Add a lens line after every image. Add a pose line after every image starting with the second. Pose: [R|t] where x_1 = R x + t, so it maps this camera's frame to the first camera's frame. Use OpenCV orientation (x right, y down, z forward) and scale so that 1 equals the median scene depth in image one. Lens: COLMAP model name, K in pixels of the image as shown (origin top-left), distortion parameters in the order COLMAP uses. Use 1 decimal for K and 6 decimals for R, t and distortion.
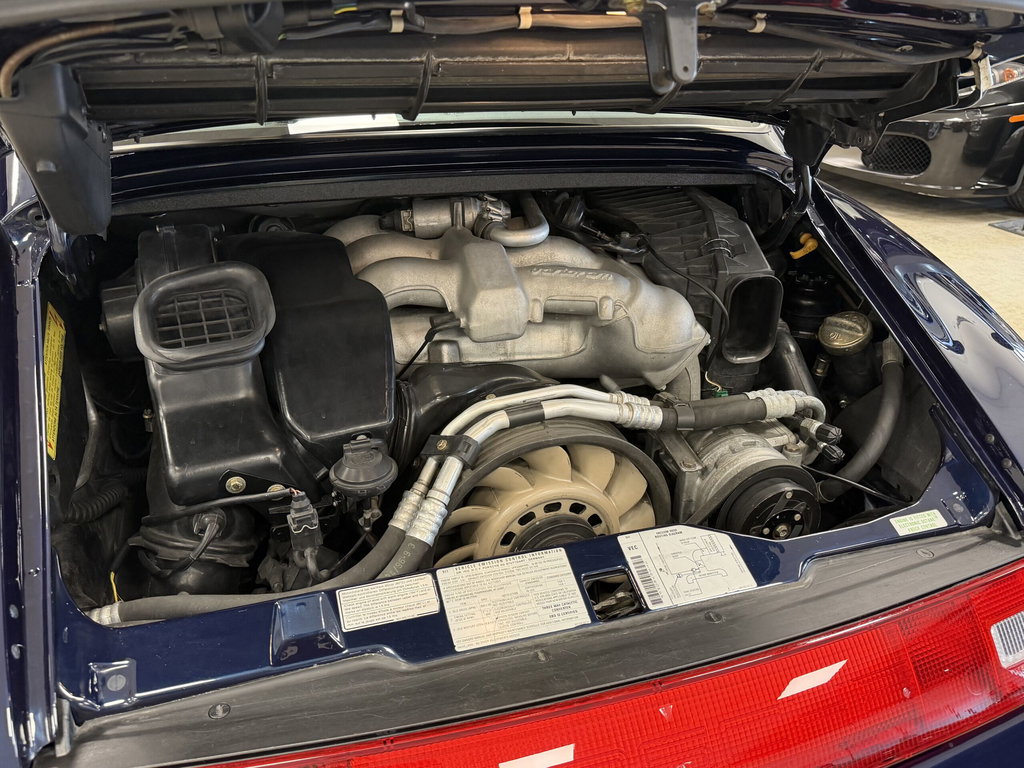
lens RADIAL K [[832.9, 0, 511.6], [0, 832.9, 383.1], [0, 0, 1]] dist [0.000716, -0.000368]
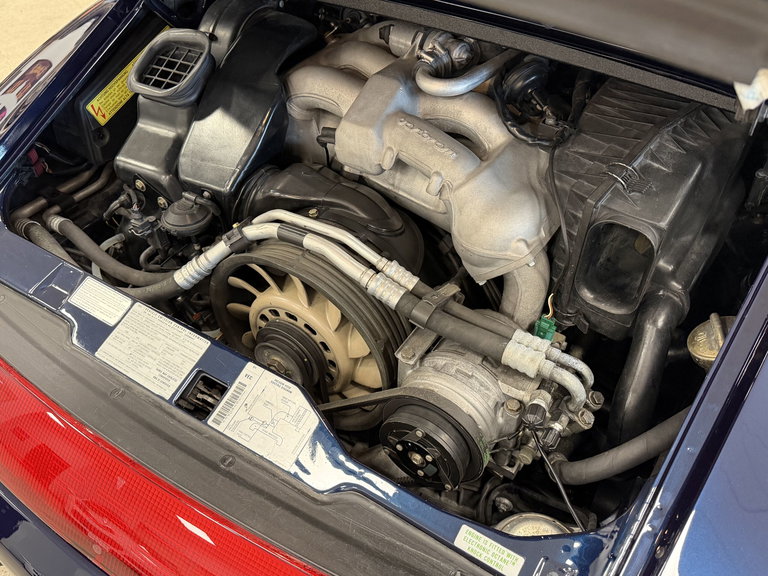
lens RADIAL K [[624.7, 0, 384.0], [0, 624.7, 288.9], [0, 0, 1]] dist [0.000716, -0.000368]
pose [[0.655461, 0.508349, -0.558527, 0.690748], [-0.346387, 0.859528, 0.375804, -0.298676], [0.671109, -0.052858, 0.739472, 0.485867]]
